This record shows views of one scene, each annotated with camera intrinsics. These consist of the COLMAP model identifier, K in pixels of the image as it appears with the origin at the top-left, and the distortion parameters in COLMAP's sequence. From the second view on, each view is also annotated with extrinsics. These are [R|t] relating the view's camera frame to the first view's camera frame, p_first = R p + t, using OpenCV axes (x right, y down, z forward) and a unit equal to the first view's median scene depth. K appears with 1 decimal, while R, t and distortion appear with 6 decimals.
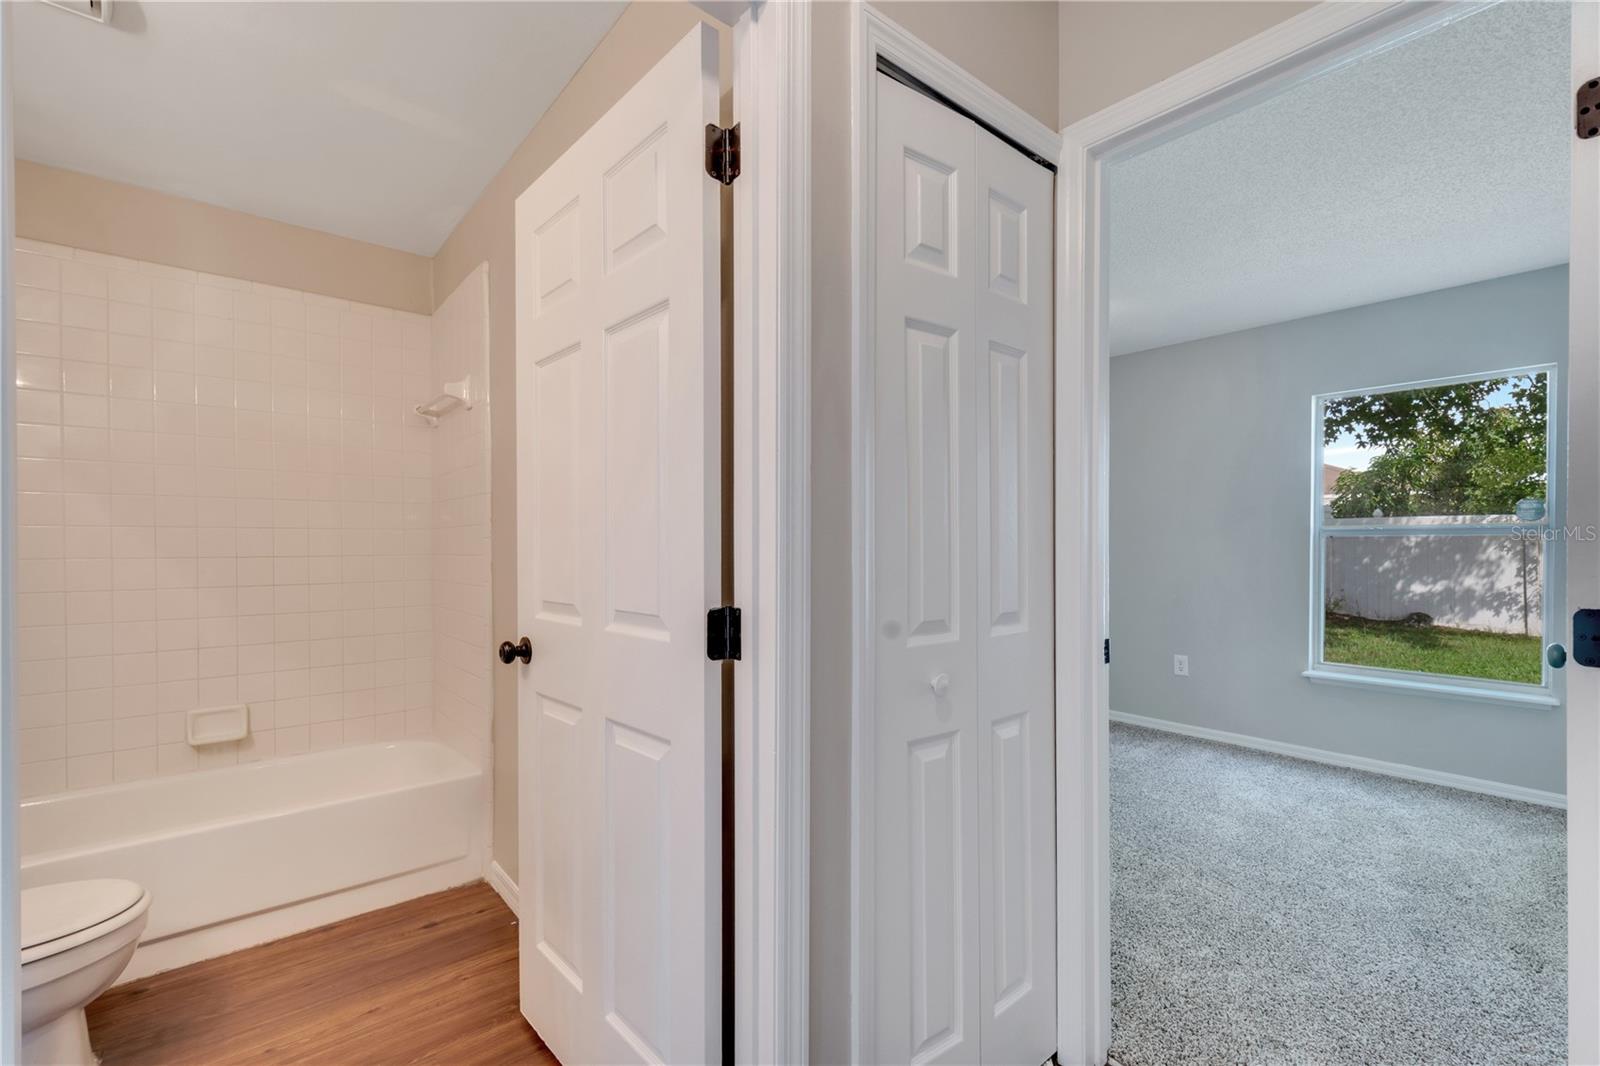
lens RADIAL K [[720.3, 0, 791.1], [0, 720.3, 557.7], [0, 0, 1]] dist [0.009600, -0.000683]
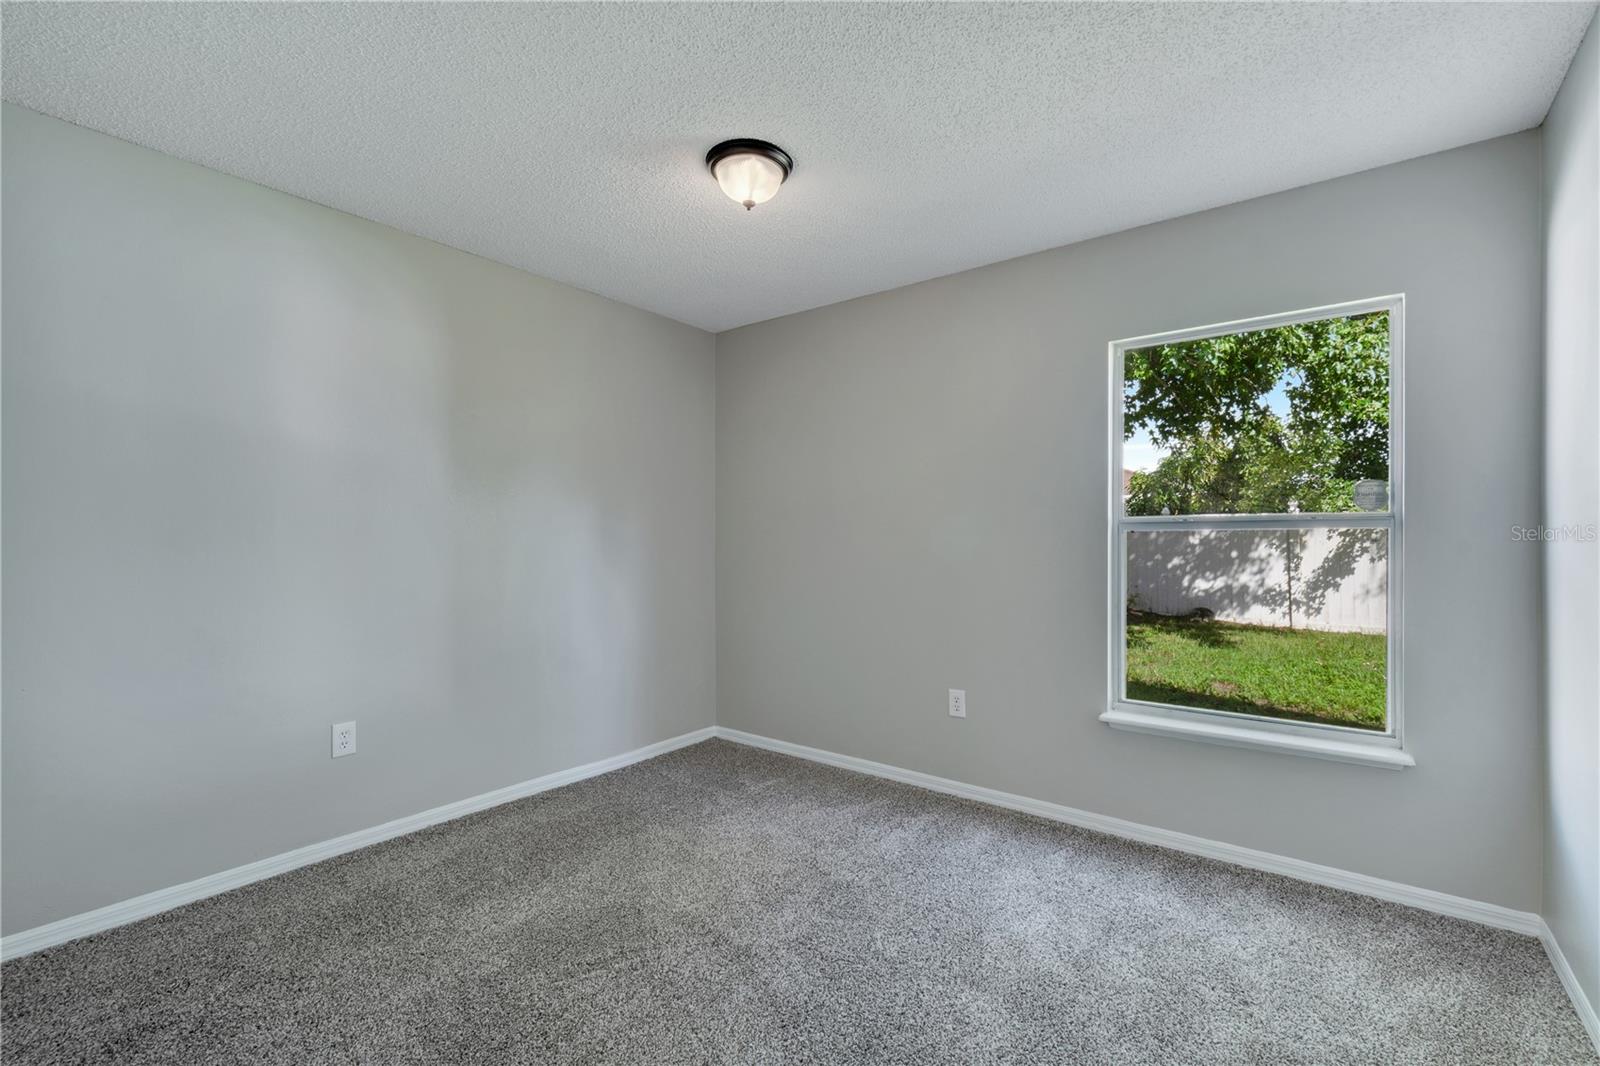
lens RADIAL K [[720.3, 0, 798.2], [0, 720.3, 538.3], [0, 0, 1]] dist [0.009600, -0.000683]
pose [[0.976898, 0.004898, 0.213649, 0.098297], [-0.000615, 0.999798, -0.020107, -0.002408], [-0.213704, 0.019511, 0.976704, 0.136497]]
